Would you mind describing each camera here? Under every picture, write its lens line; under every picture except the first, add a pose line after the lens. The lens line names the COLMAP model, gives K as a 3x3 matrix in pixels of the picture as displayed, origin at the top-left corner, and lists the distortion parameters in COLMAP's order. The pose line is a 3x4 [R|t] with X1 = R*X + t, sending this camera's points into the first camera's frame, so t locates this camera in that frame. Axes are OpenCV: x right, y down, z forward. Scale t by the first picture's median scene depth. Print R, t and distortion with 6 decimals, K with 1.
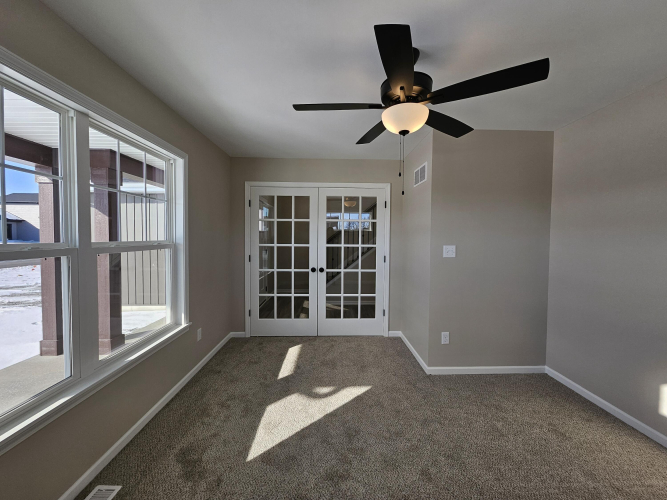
lens RADIAL K [[261.9, 0, 336.1], [0, 261.9, 245.9], [0, 0, 1]] dist [0.001648, -0.000241]
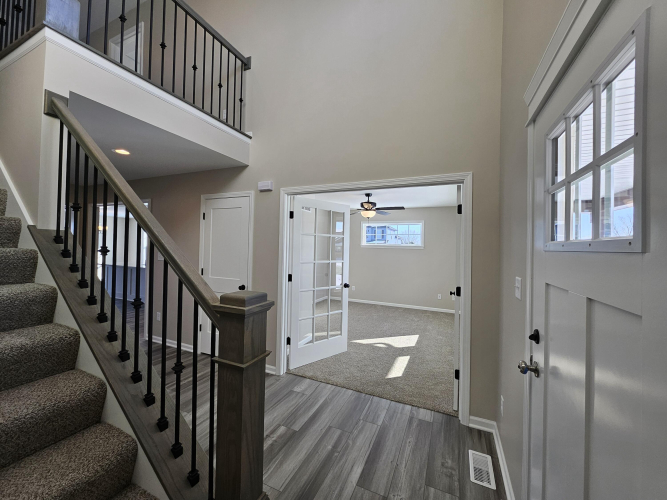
lens RADIAL K [[261.9, 0, 336.1], [0, 261.9, 245.9], [0, 0, 1]] dist [0.001648, -0.000241]
pose [[-0.903029, -0.024412, 0.428885, -0.545813], [-0.014179, 0.999534, 0.027039, -0.139521], [-0.429345, 0.018336, -0.902954, 2.918003]]
